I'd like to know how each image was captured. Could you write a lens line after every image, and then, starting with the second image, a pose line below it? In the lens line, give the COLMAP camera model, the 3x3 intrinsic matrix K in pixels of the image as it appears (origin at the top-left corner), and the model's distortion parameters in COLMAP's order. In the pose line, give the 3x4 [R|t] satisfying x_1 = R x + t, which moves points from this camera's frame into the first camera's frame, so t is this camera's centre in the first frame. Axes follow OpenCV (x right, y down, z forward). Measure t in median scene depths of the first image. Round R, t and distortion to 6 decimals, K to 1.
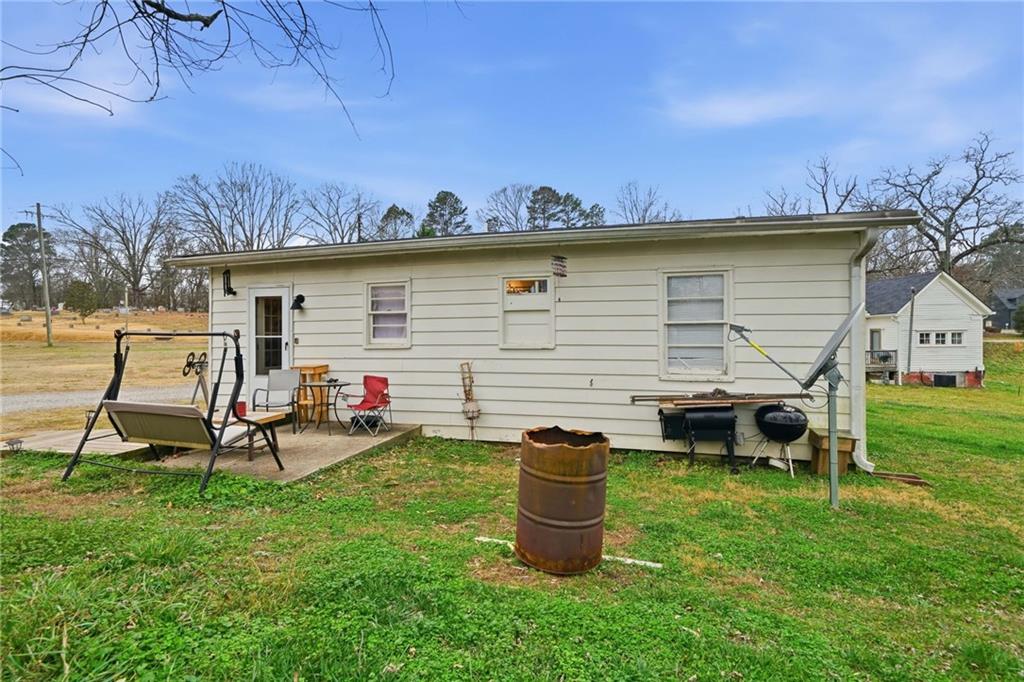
lens RADIAL K [[523.2, 0, 508.1], [0, 523.2, 330.7], [0, 0, 1]] dist [0.013854, 0.000755]
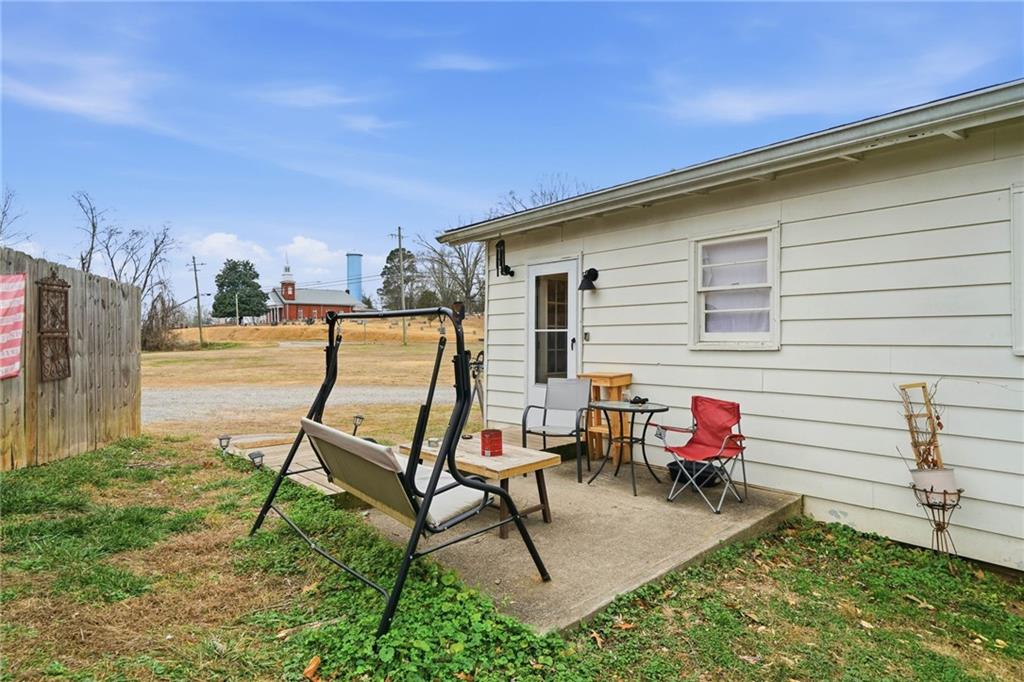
lens RADIAL K [[523.2, 0, 508.1], [0, 523.2, 330.7], [0, 0, 1]] dist [0.013854, 0.000755]
pose [[0.848340, 0.000158, -0.529452, -0.135745], [-0.005583, 0.999947, -0.008647, 0.019236], [0.529423, 0.010292, 0.848296, 0.384826]]
